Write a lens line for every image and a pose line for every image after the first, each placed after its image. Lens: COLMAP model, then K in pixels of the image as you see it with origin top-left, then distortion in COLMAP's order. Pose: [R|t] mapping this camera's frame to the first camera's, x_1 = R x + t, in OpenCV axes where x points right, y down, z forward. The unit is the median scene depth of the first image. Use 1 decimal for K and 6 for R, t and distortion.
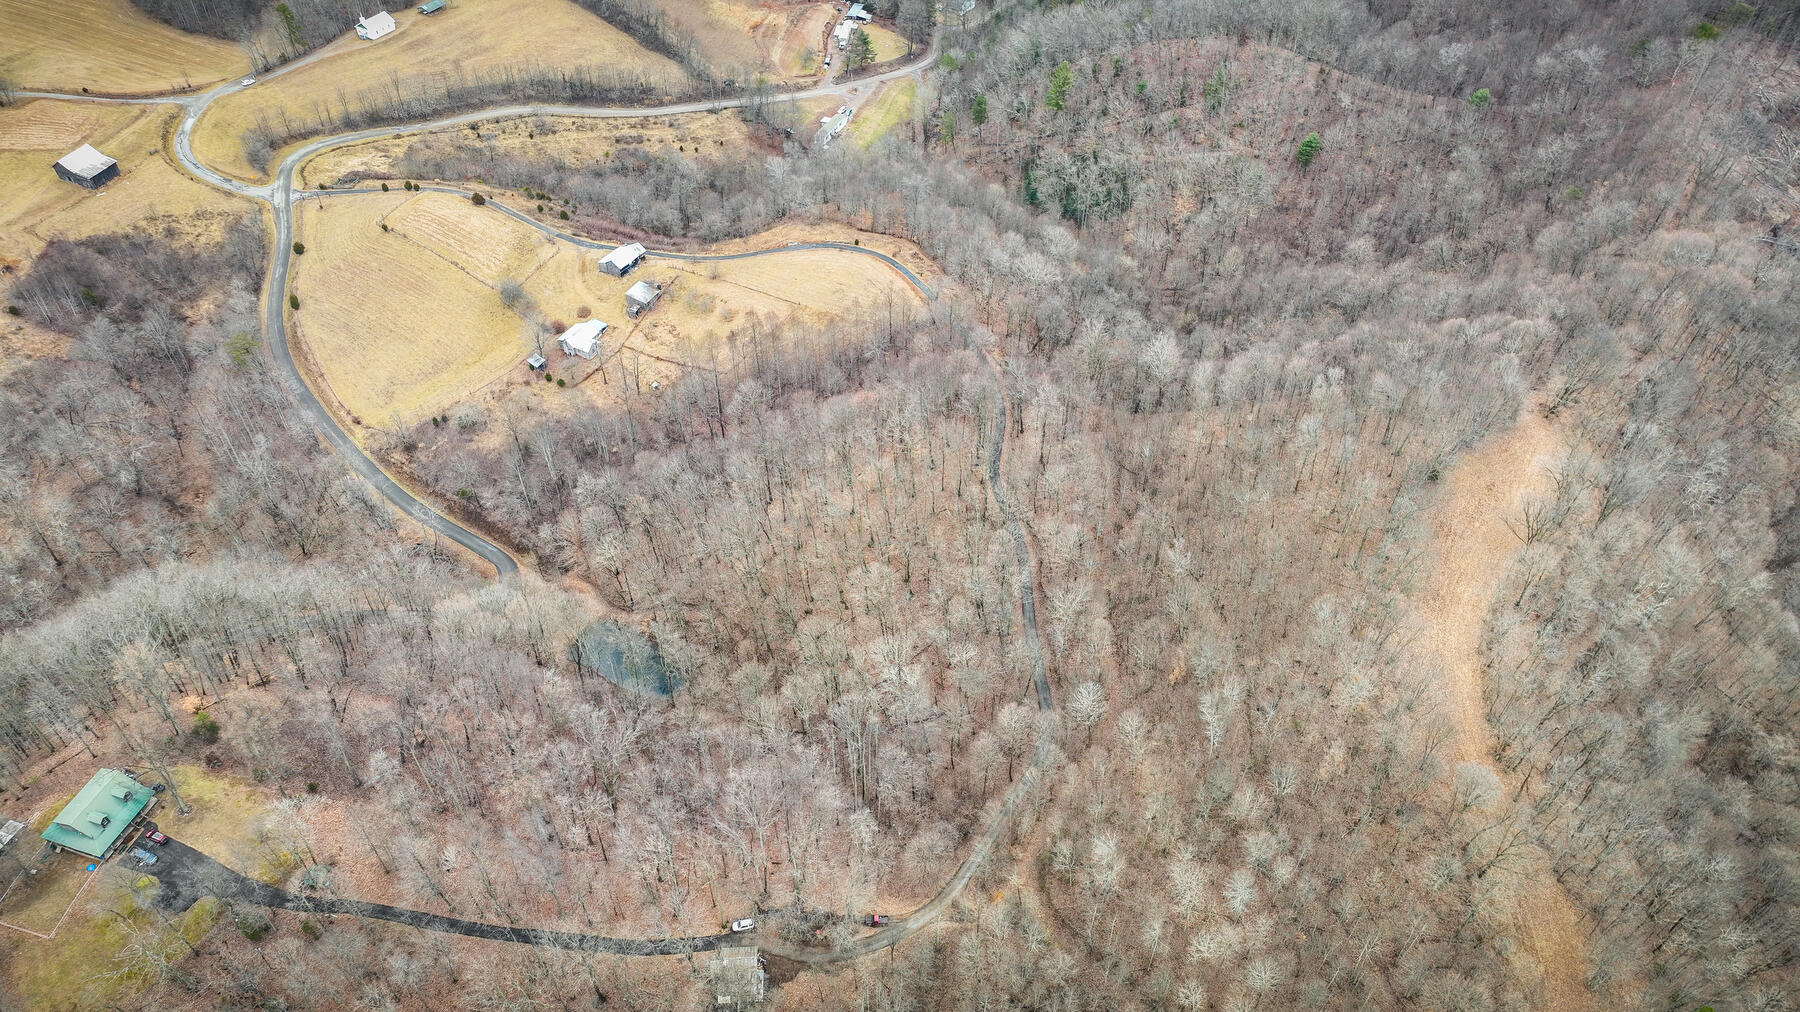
lens RADIAL K [[1266.4, 0, 900.0], [0, 1266.4, 506.0], [0, 0, 1]] dist [-0.000298, 0.019488]
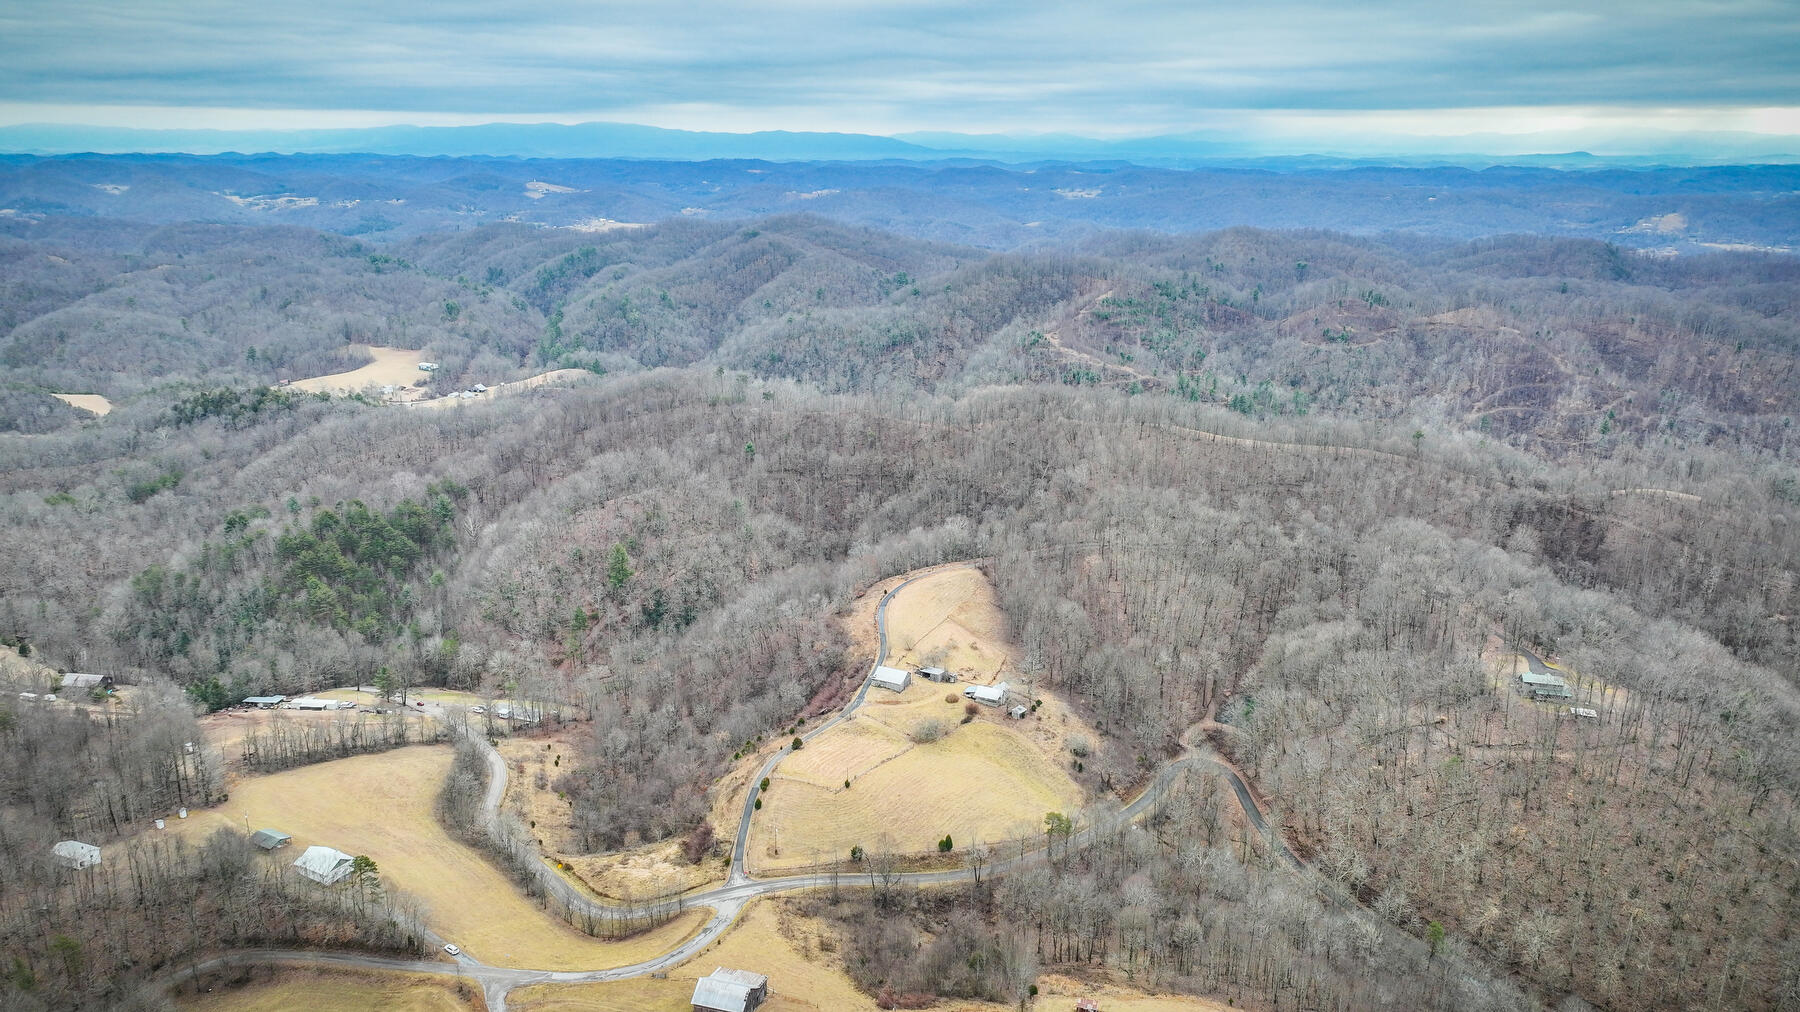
lens RADIAL K [[1268.0, 0, 900.0], [0, 1268.0, 506.0], [0, 0, 1]] dist [0.009320, -0.002940]
pose [[-0.046414, -0.286177, 0.957052, -1.104855], [0.704064, 0.670276, 0.234571, -0.486520], [-0.708618, 0.684713, 0.170377, 0.579147]]
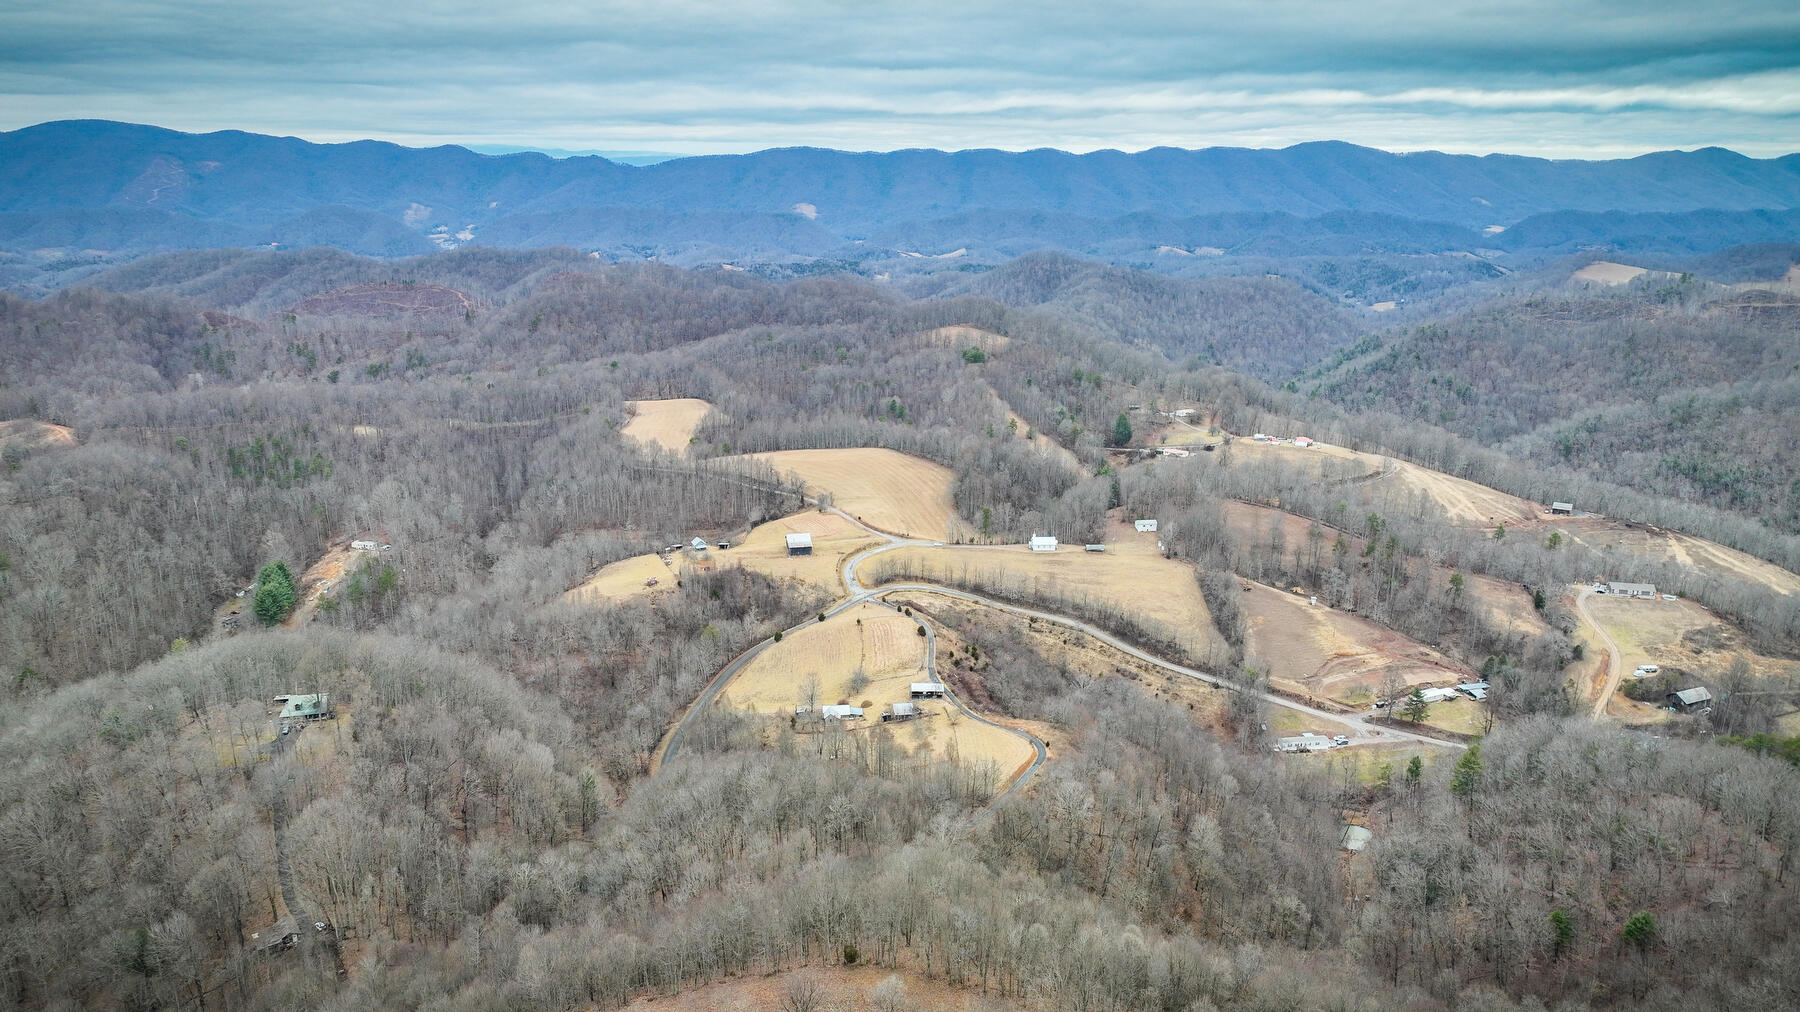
lens RADIAL K [[1268.0, 0, 900.0], [0, 1268.0, 506.0], [0, 0, 1]] dist [0.009320, -0.002940]
pose [[0.543743, 0.212807, -0.811823, 0.623476], [-0.594306, 0.780633, -0.193423, -0.067511], [0.592575, 0.587643, 0.550936, 0.165877]]
